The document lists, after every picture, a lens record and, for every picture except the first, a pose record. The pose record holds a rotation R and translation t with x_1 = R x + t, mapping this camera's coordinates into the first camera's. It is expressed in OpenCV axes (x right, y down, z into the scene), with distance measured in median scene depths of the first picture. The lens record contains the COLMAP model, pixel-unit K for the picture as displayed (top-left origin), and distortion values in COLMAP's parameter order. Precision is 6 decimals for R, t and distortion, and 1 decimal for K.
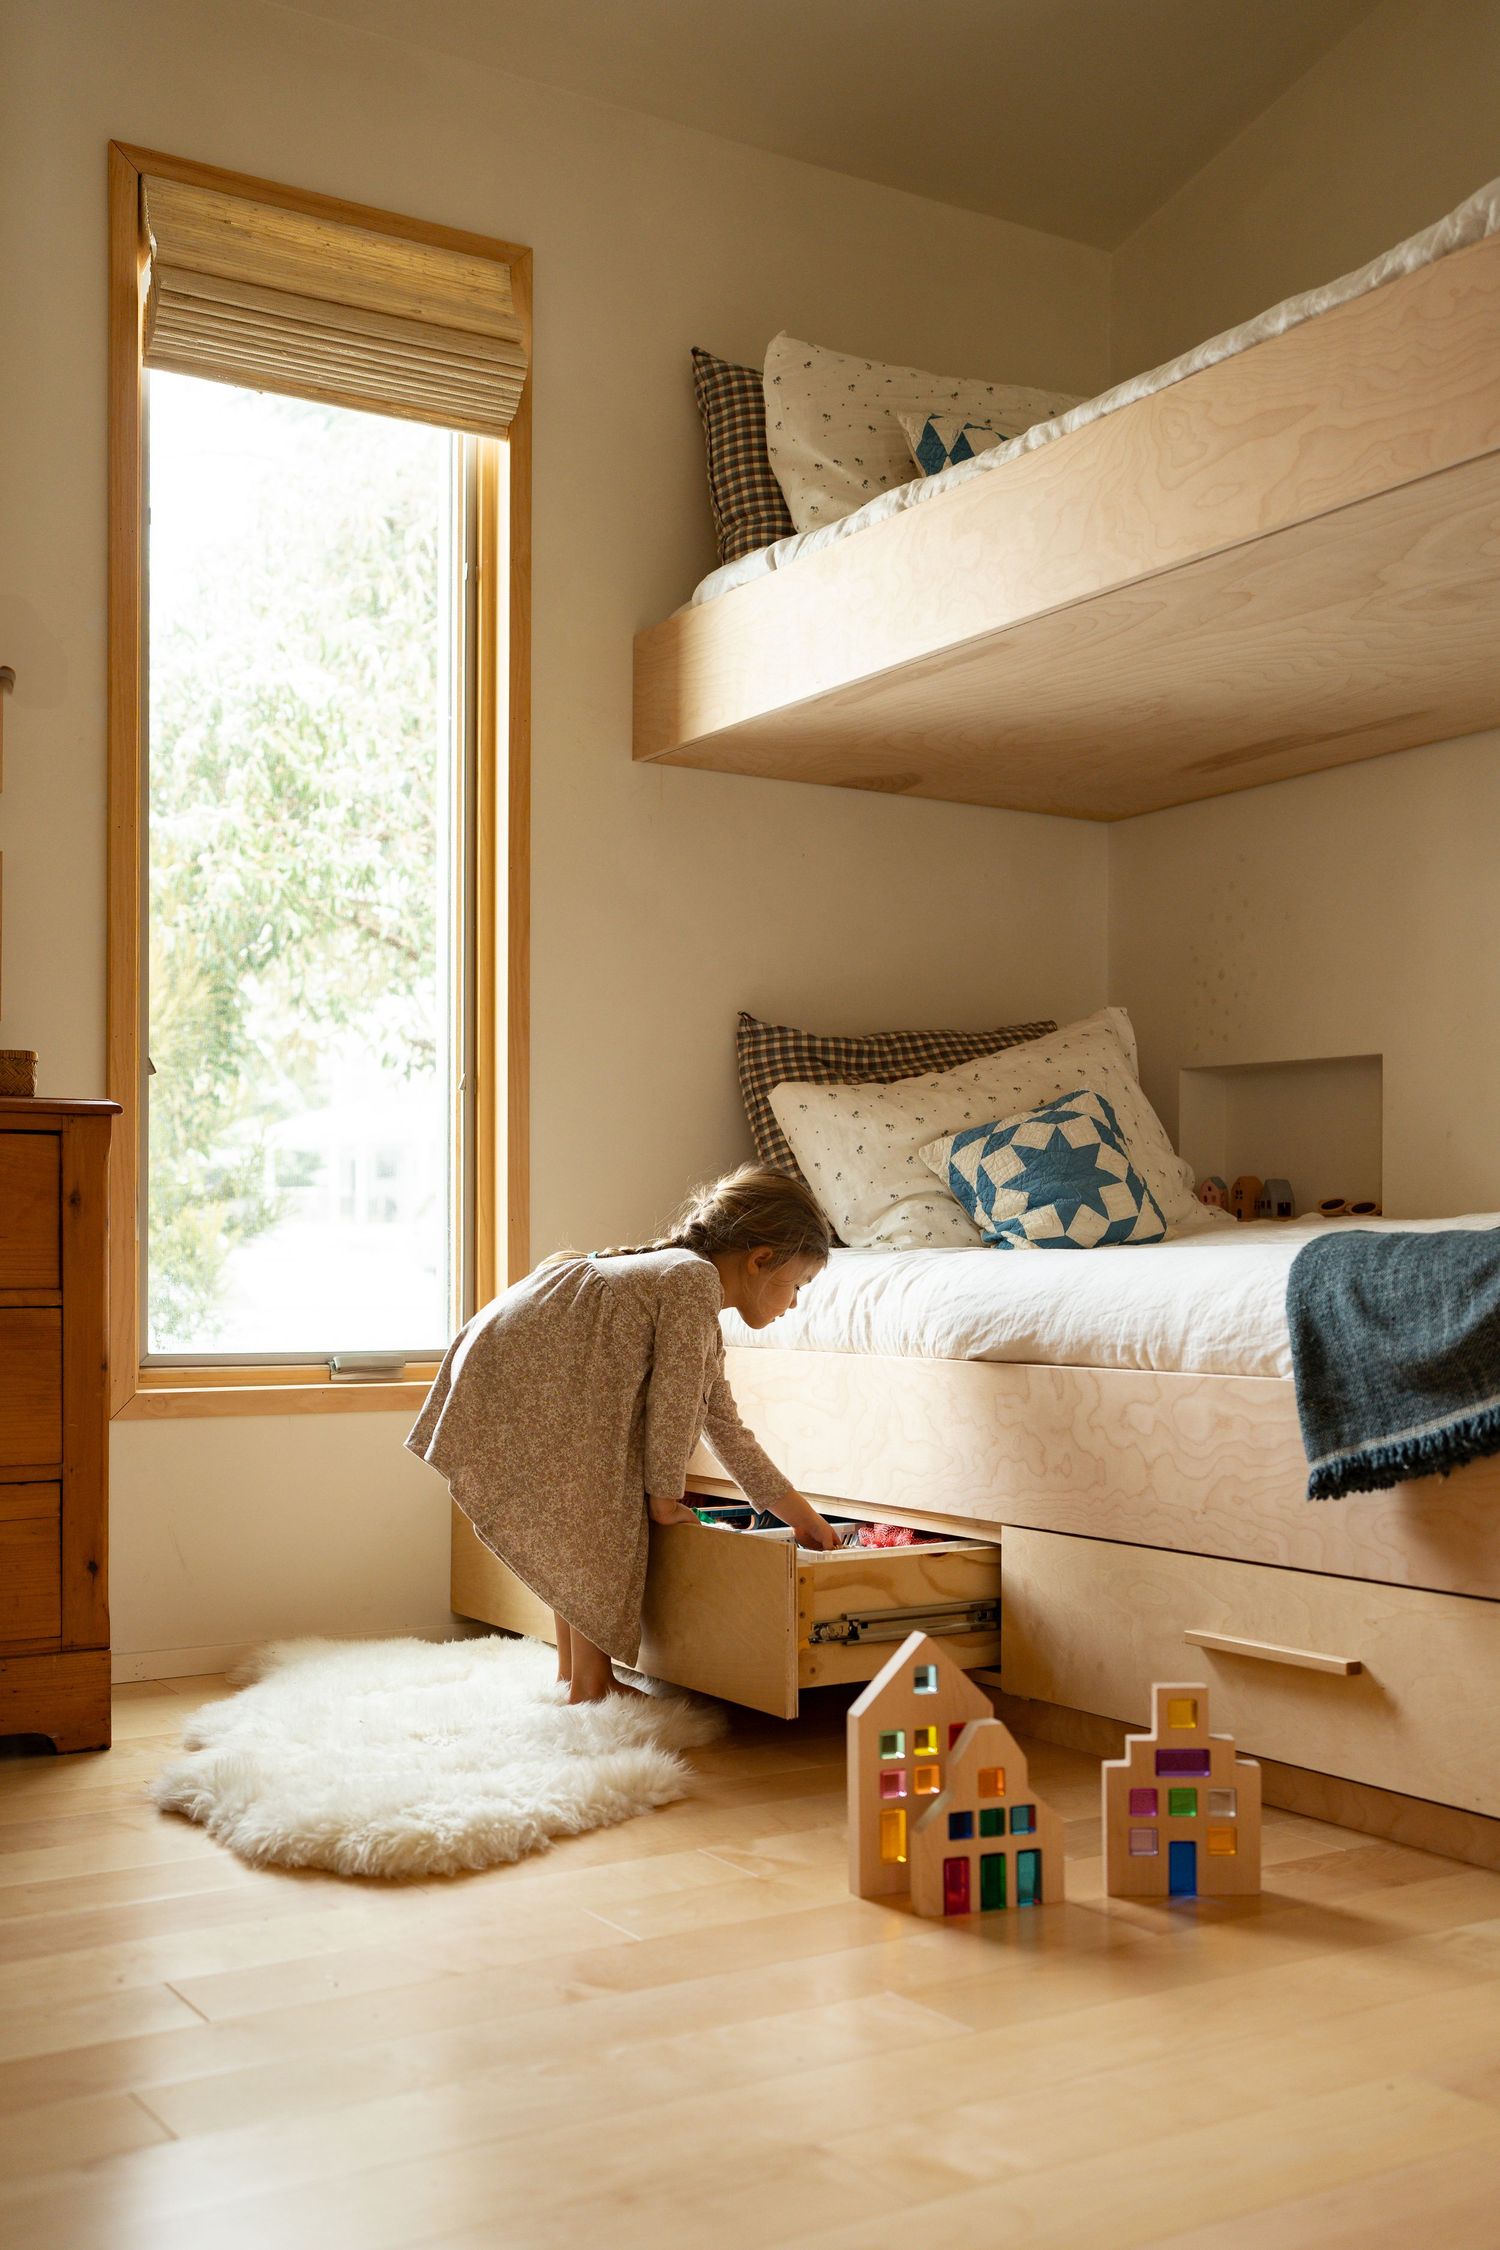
lens RADIAL K [[2273.4, 0, 754.9], [0, 2273.4, 1318.8], [0, 0, 1]] dist [-0.000215, 0.004768]
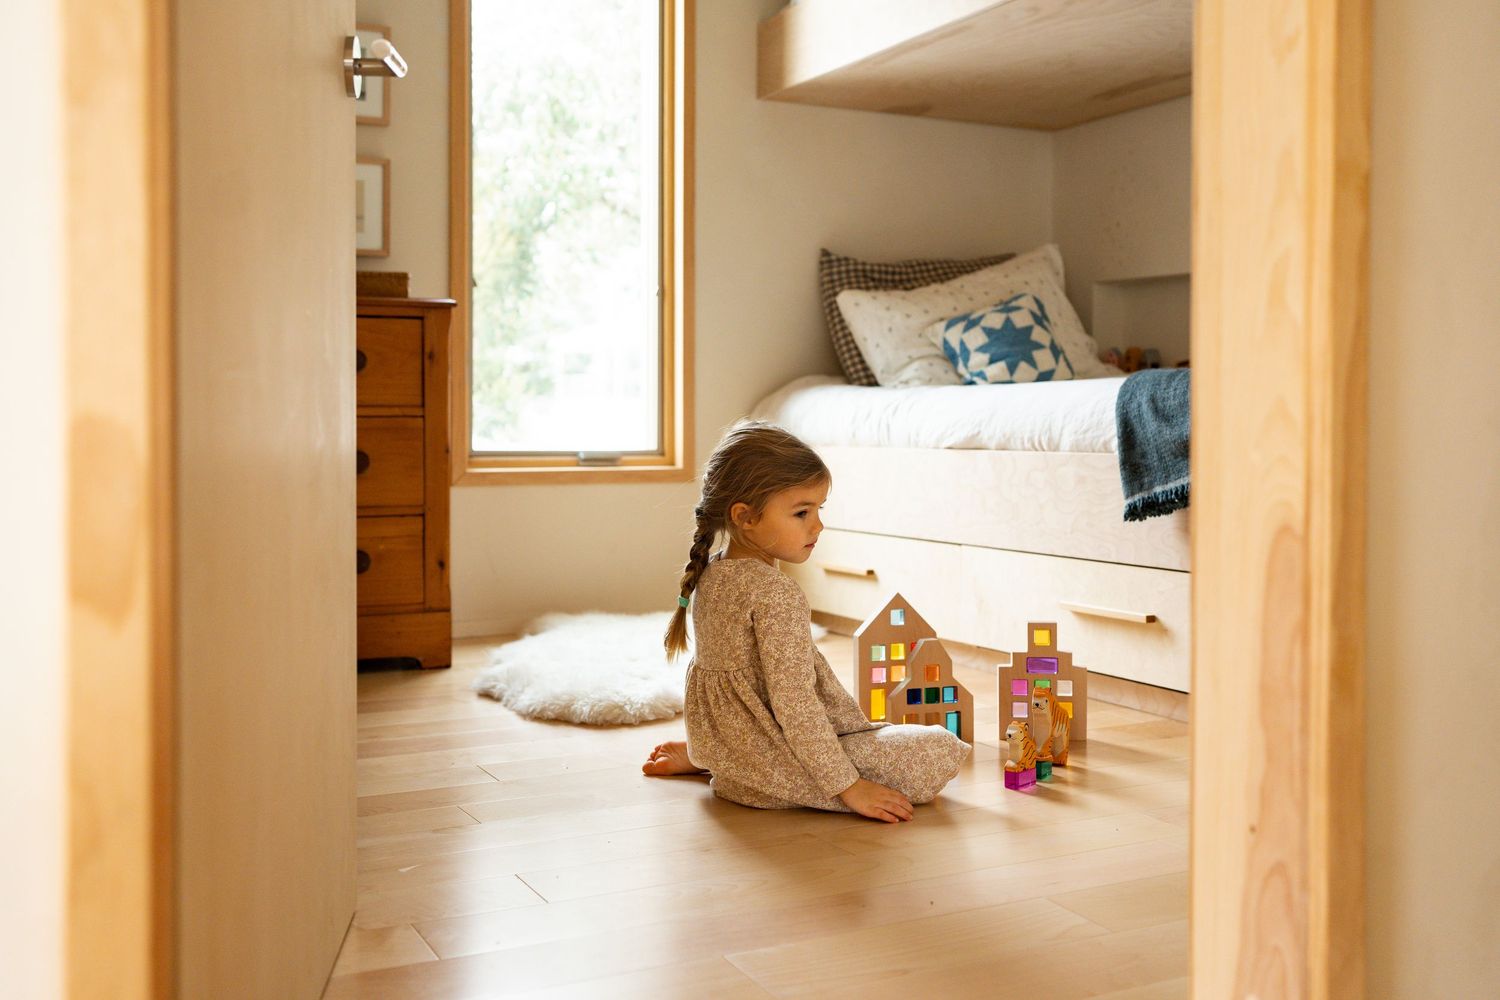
lens RADIAL K [[1492.3, 0, 746.8], [0, 1492.3, 491.4], [0, 0, 1]] dist [-0.060342, 0.265788]
pose [[0.996353, 0.003881, -0.085234, 0.035596], [-0.002201, 0.999802, 0.019798, 0.023453], [0.085294, -0.019538, 0.996164, -0.106604]]
